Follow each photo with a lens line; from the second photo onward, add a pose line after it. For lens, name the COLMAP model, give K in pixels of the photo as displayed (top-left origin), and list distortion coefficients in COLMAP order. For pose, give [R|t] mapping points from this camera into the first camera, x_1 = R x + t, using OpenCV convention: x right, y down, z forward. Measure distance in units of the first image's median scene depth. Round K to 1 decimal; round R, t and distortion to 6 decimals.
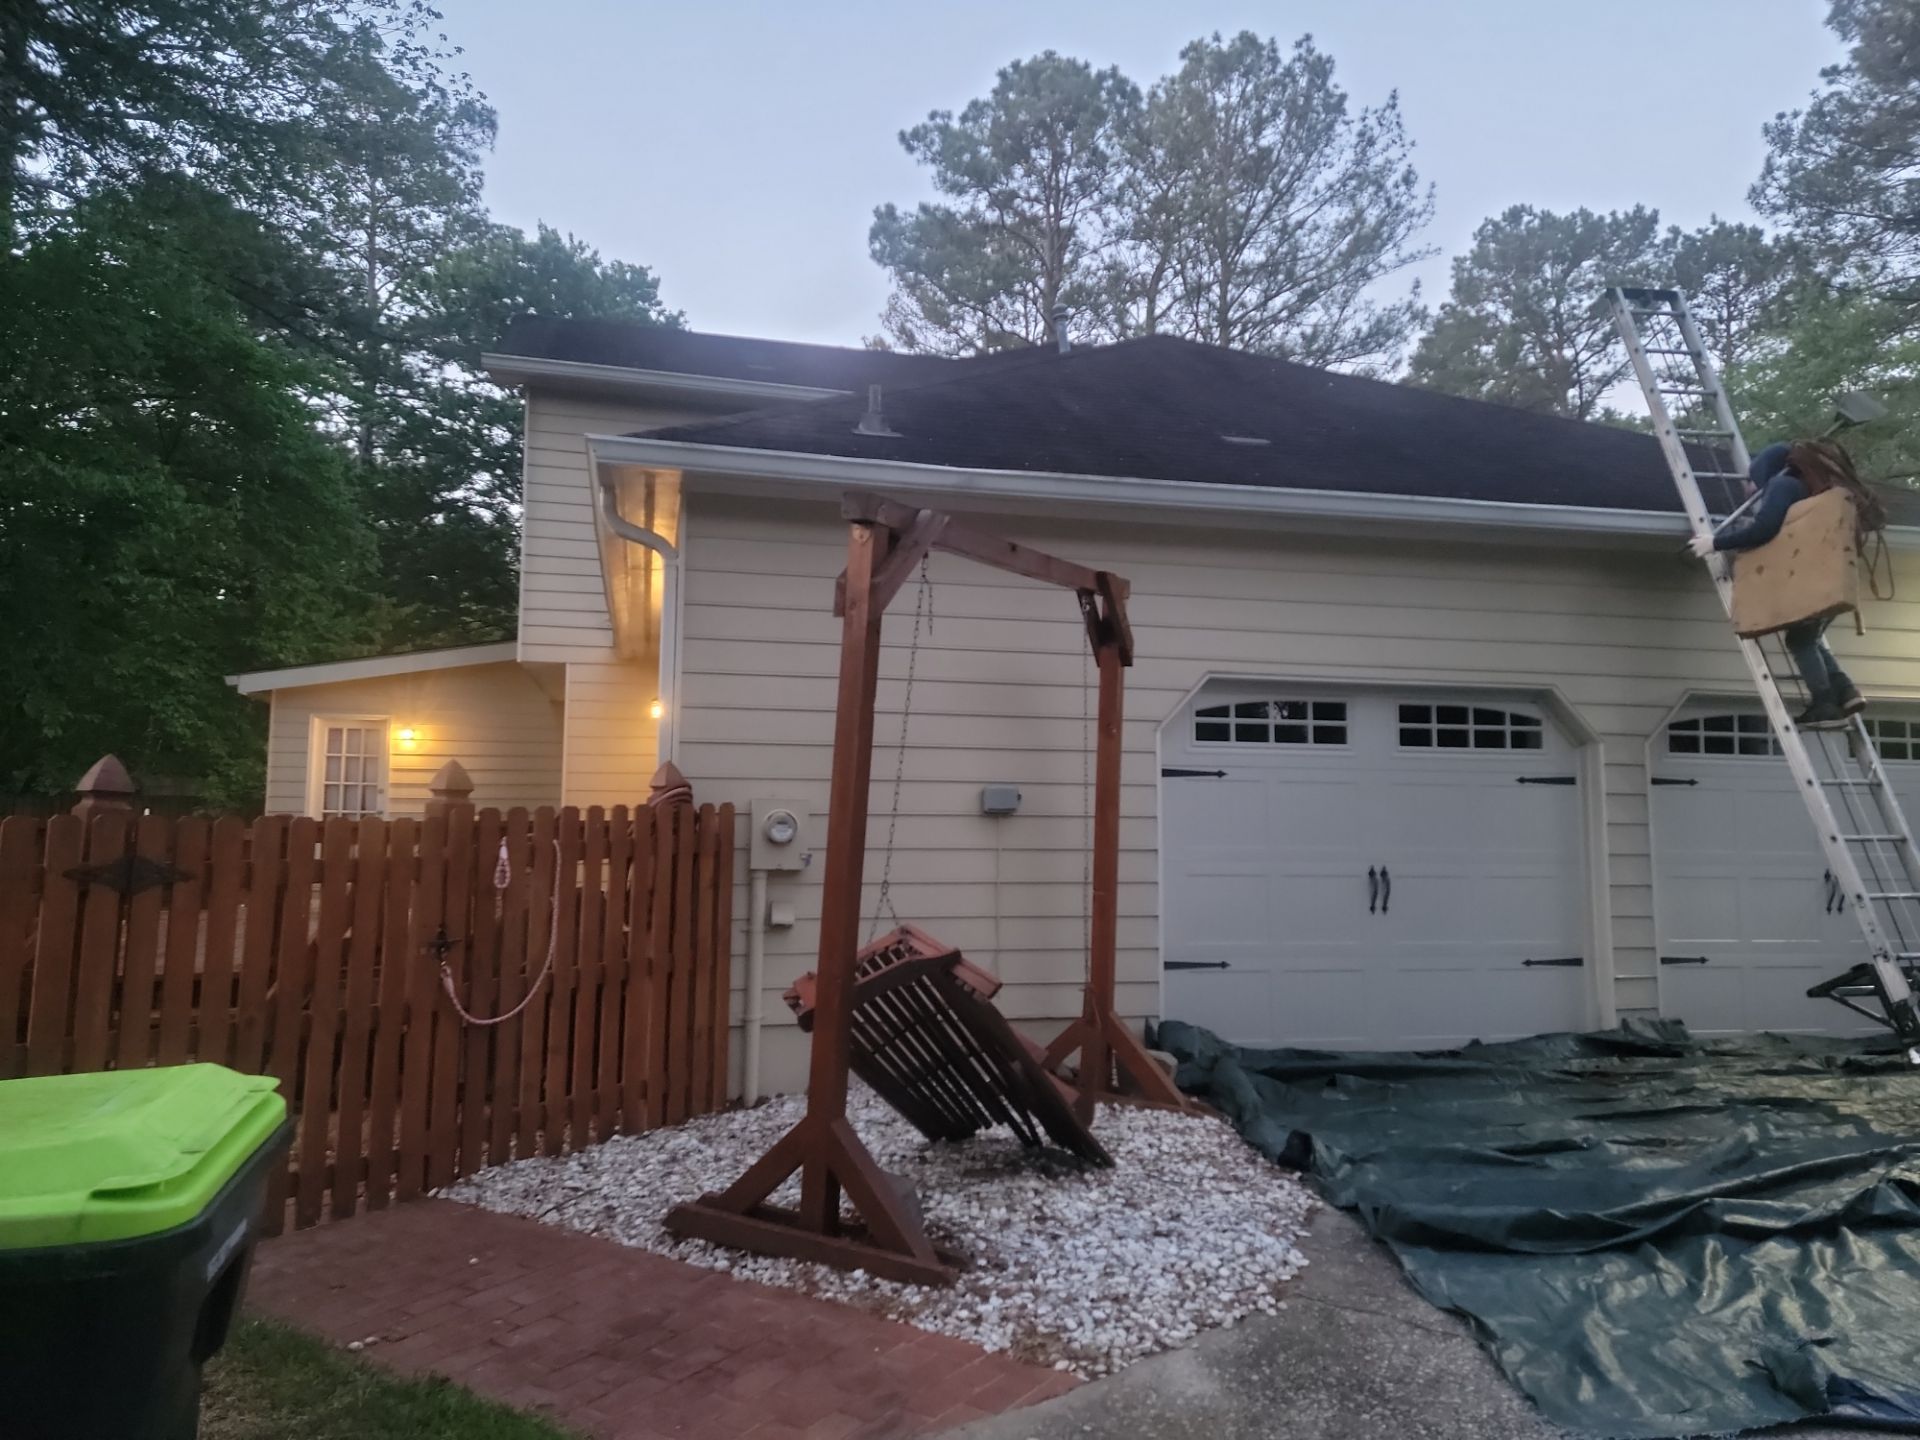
lens RADIAL K [[1290.7, 0, 962.6], [0, 1290.7, 710.4], [0, 0, 1]] dist [0.085809, -0.074149]
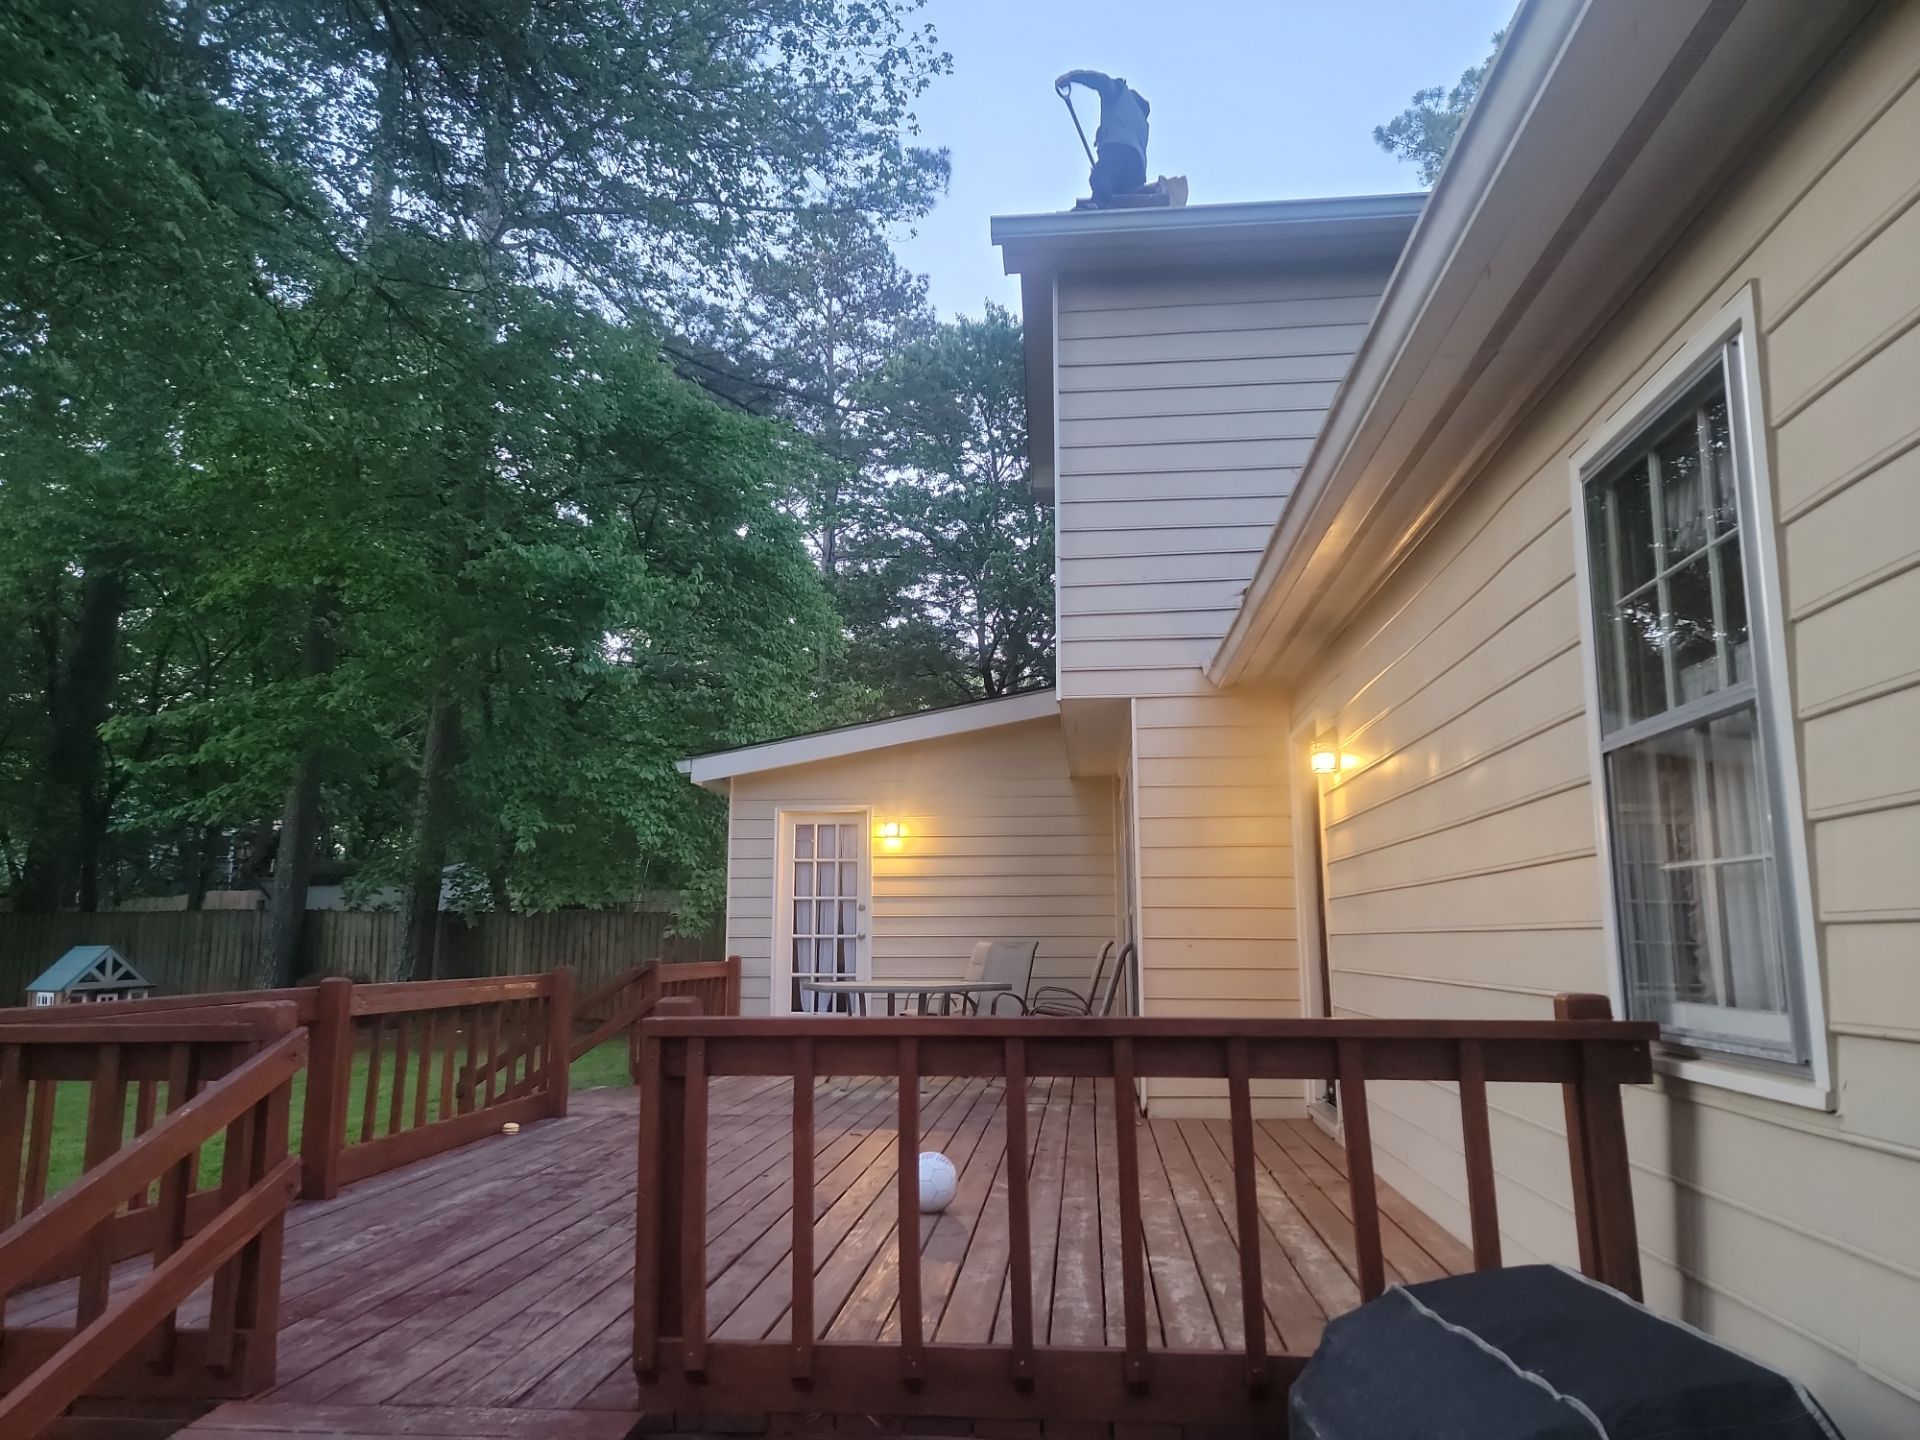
lens RADIAL K [[1290.7, 0, 962.6], [0, 1290.7, 710.4], [0, 0, 1]] dist [0.085809, -0.074149]
pose [[0.945707, -0.063197, -0.318817, -0.102197], [0.038144, 0.995716, -0.084229, 0.009773], [0.322774, 0.067495, 0.944066, 0.218060]]
